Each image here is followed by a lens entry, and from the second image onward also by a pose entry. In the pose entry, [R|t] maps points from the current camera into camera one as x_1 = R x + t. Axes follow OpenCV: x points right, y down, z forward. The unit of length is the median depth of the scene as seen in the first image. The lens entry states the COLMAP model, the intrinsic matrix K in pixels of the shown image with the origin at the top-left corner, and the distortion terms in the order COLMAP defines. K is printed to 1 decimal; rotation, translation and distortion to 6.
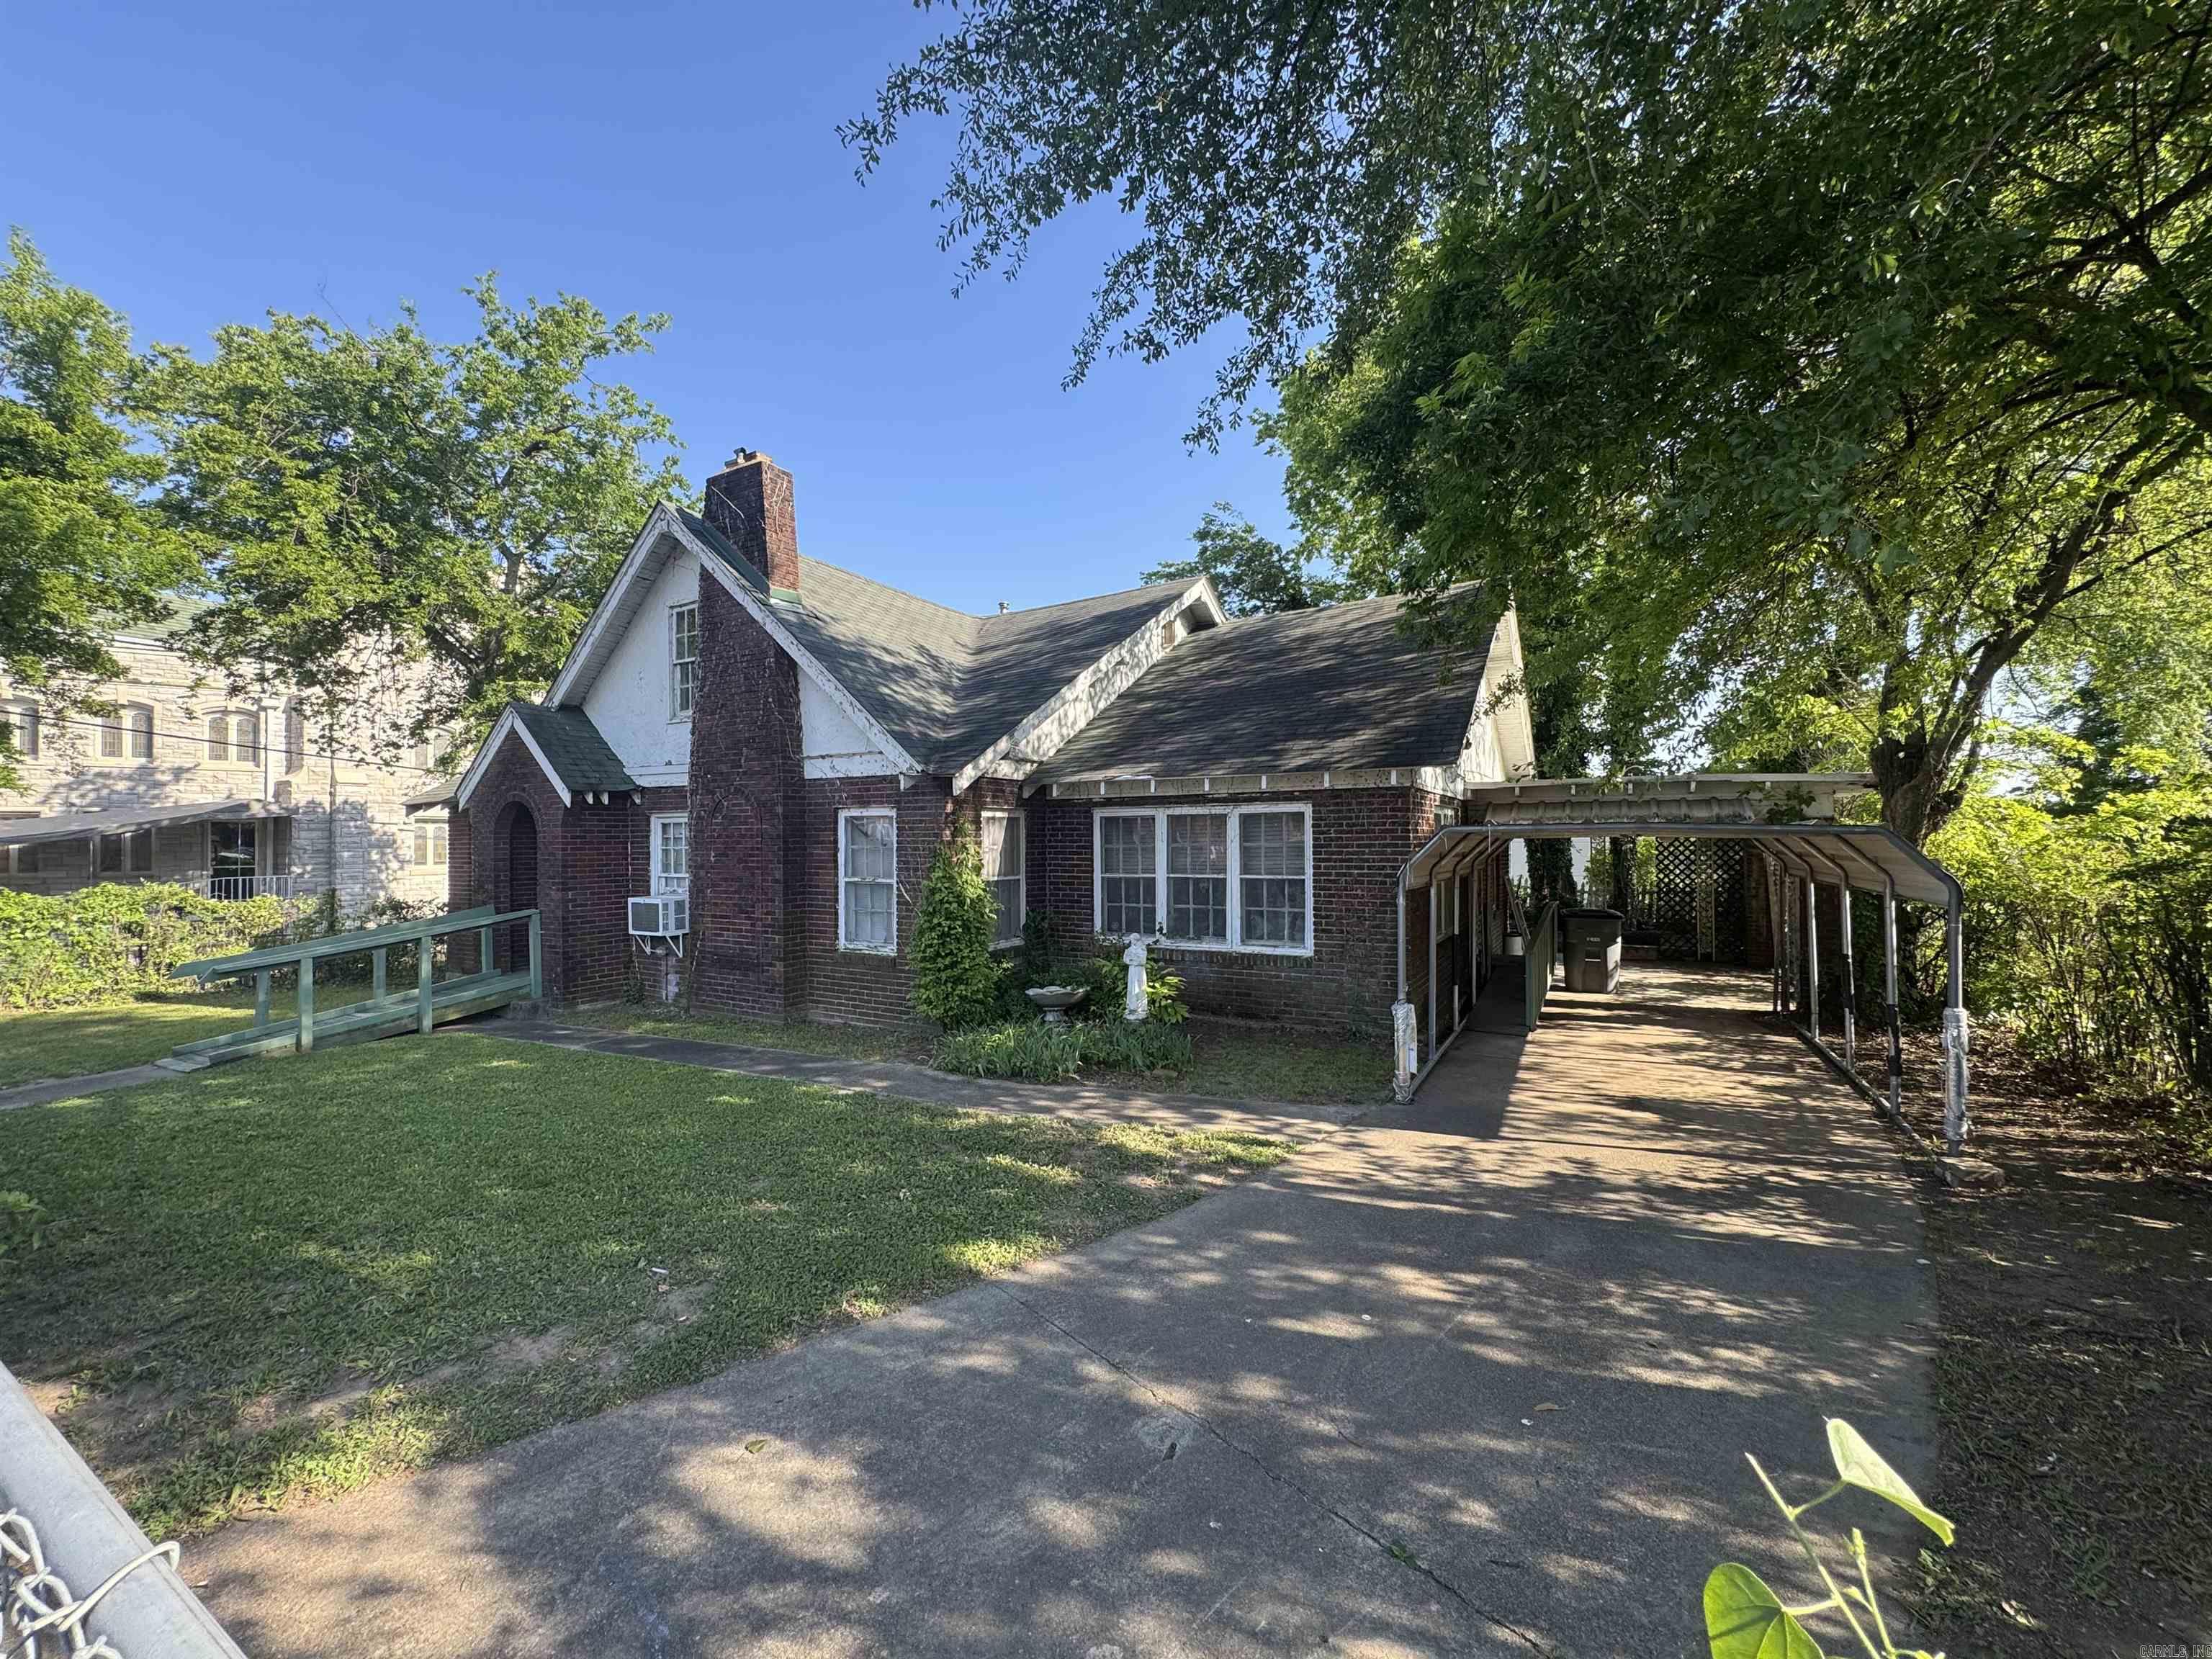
lens RADIAL K [[881.0, 0, 1111.7], [0, 881.0, 833.6], [0, 0, 1]] dist [0.000563, -0.000625]
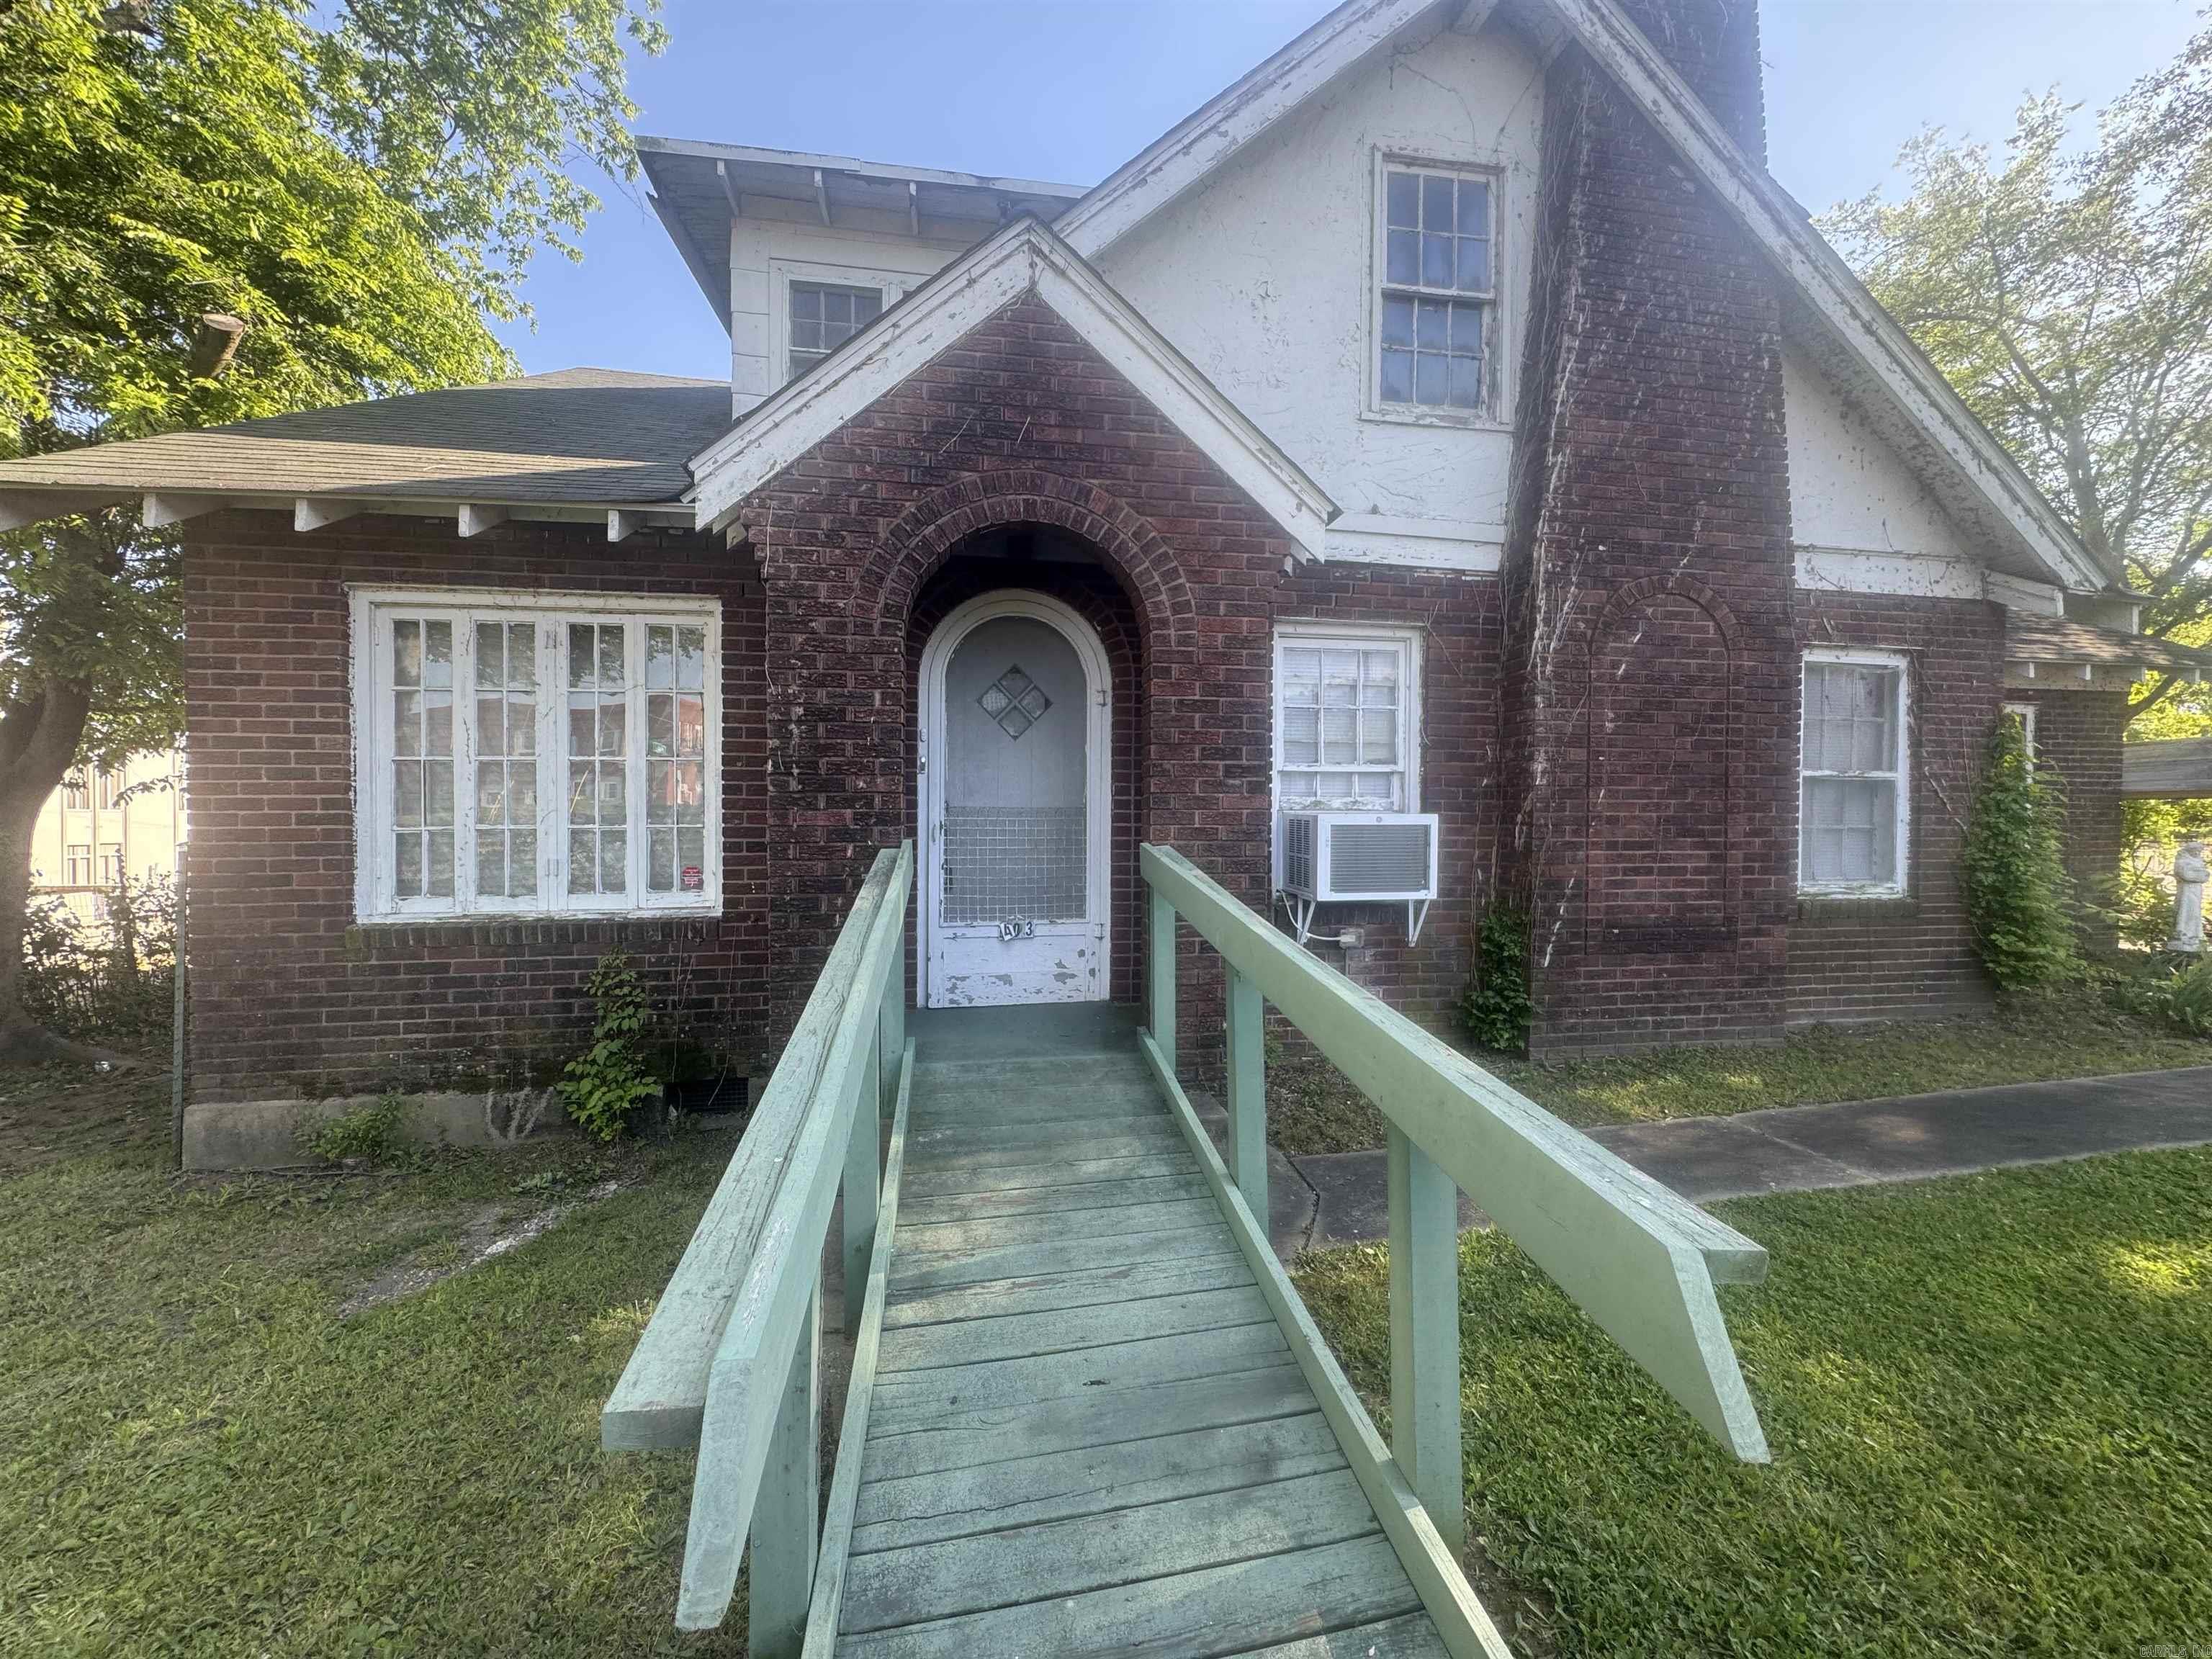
lens RADIAL K [[881.0, 0, 1111.7], [0, 881.0, 833.6], [0, 0, 1]] dist [0.000563, -0.000625]
pose [[0.774526, -0.001776, 0.632539, -0.821188], [-0.010717, 0.999816, 0.015930, 0.070849], [-0.632451, -0.019117, 0.774365, 0.685852]]
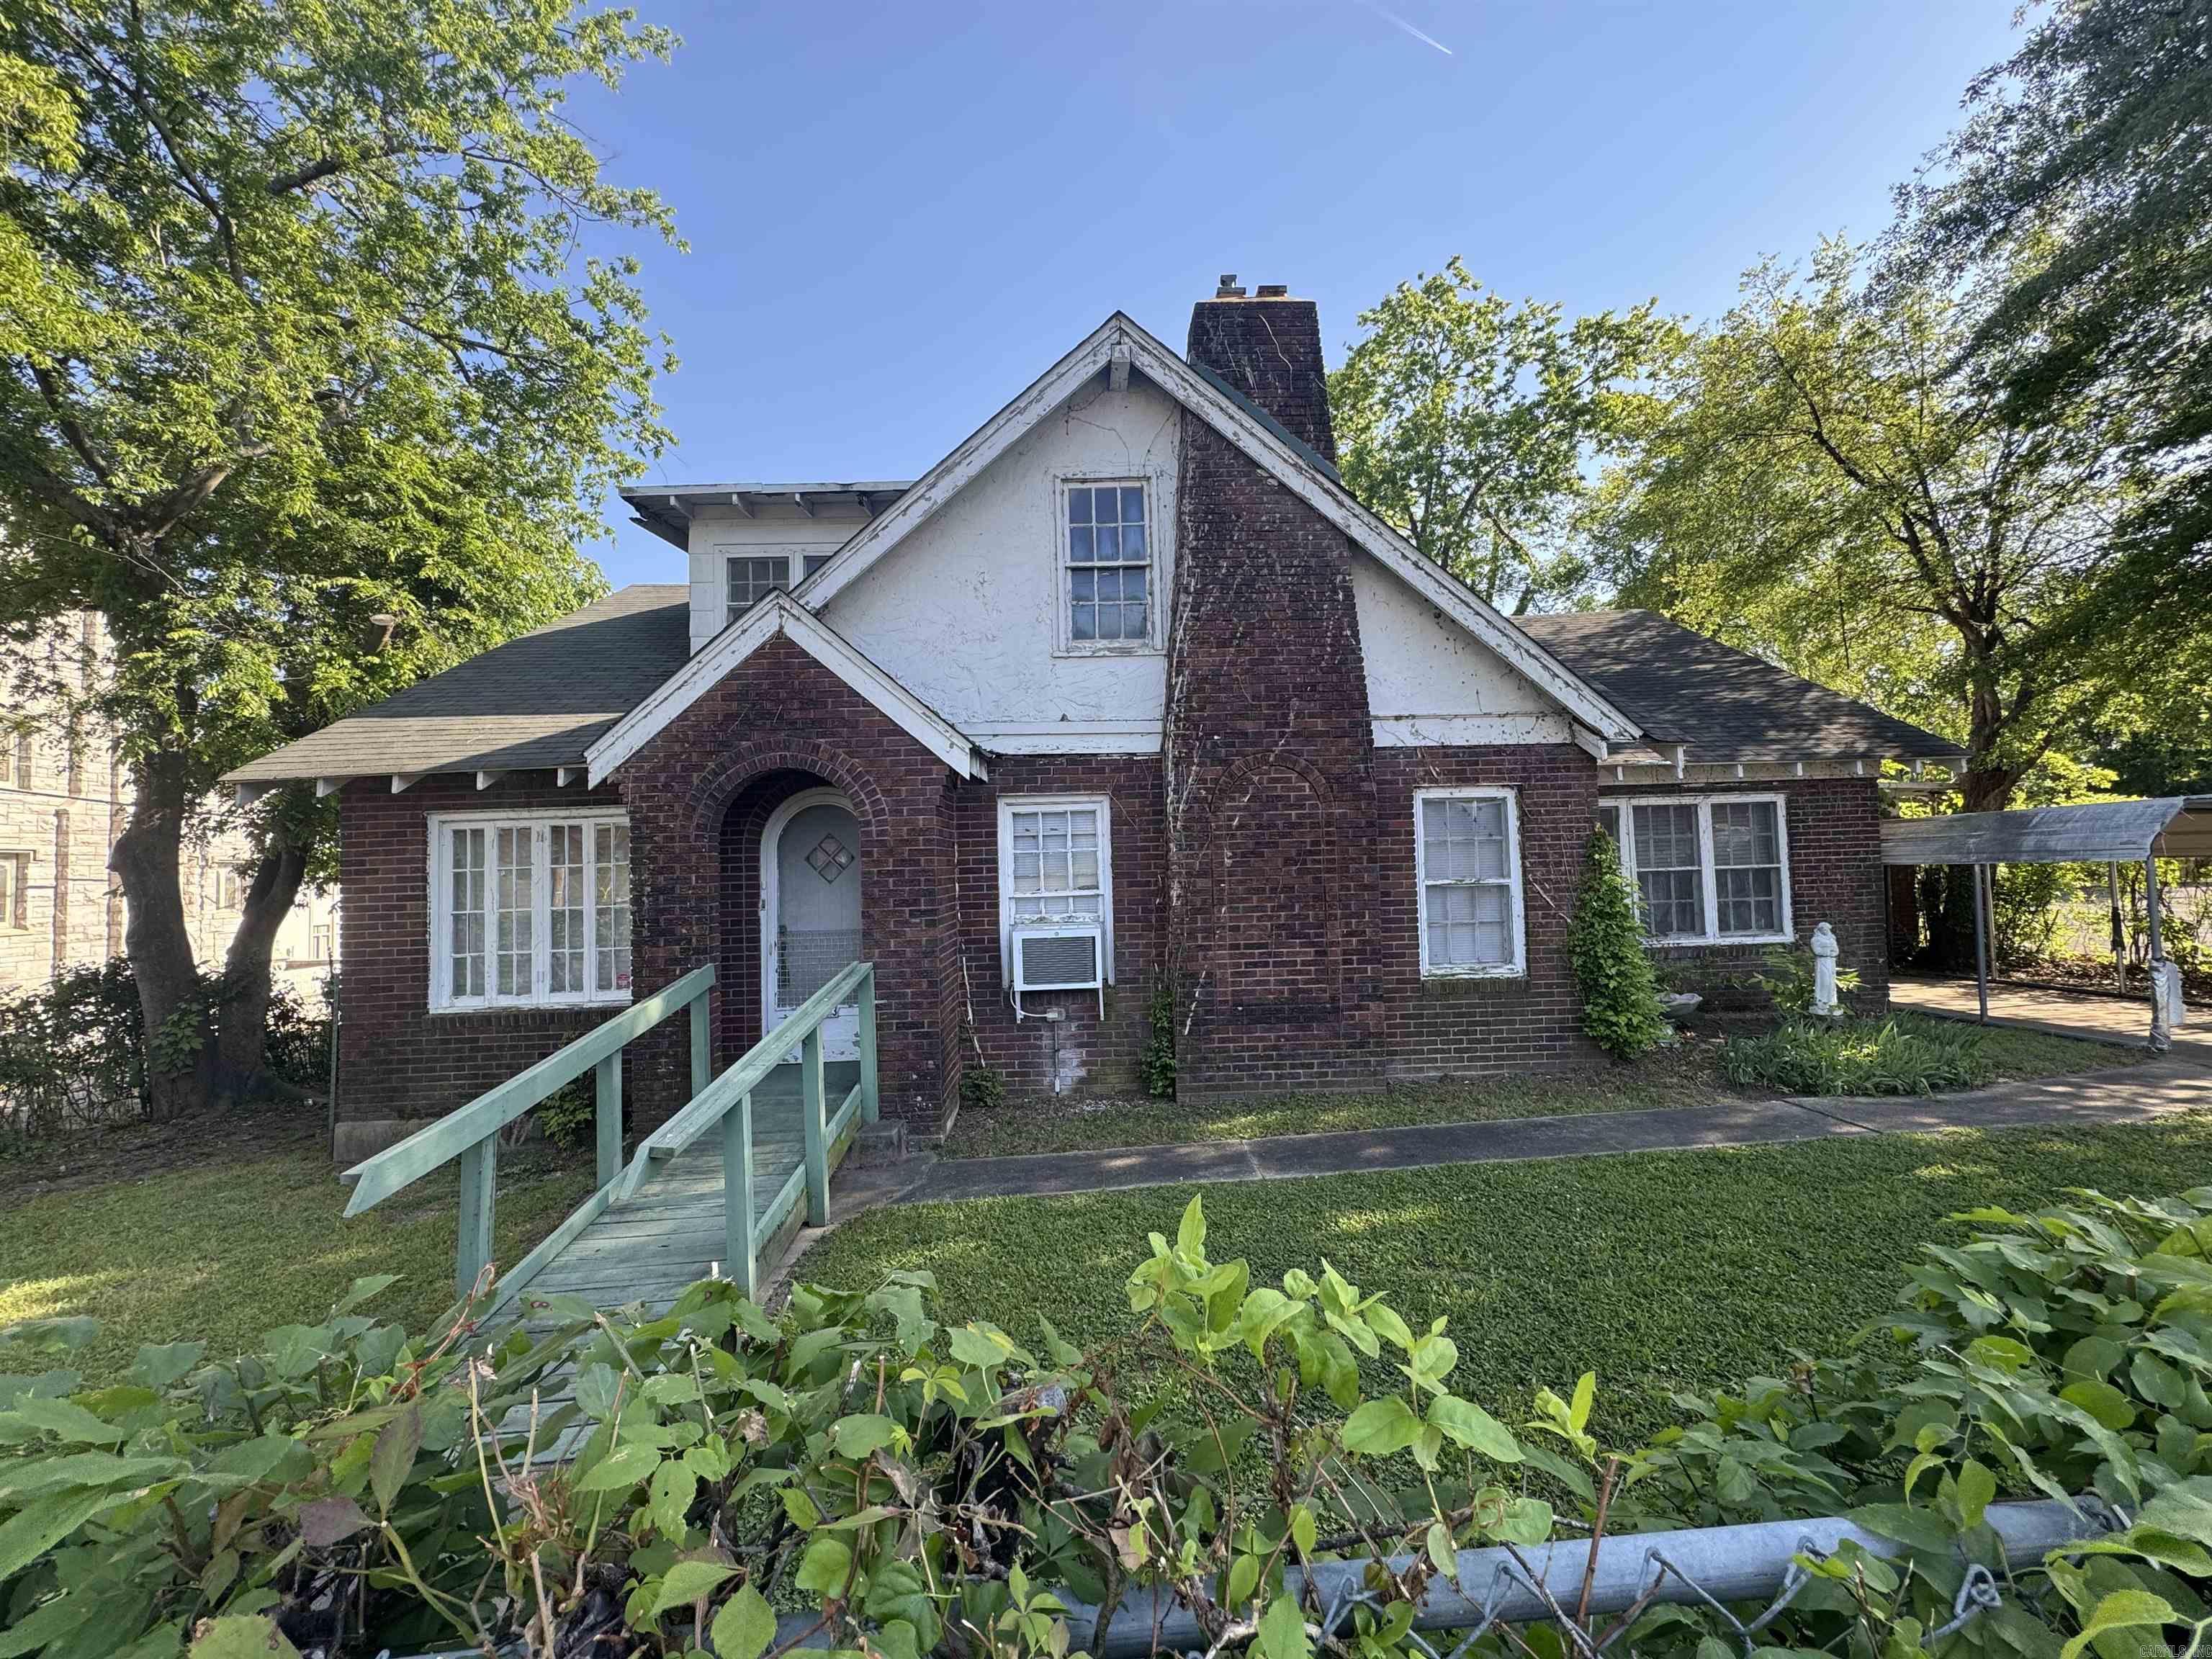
lens RADIAL K [[881.0, 0, 1111.7], [0, 881.0, 833.6], [0, 0, 1]] dist [0.000563, -0.000625]
pose [[0.854815, 0.002048, 0.518928, -0.748433], [0.020340, 0.999092, -0.037448, 0.026958], [-0.518534, 0.042566, 0.853997, 0.406172]]
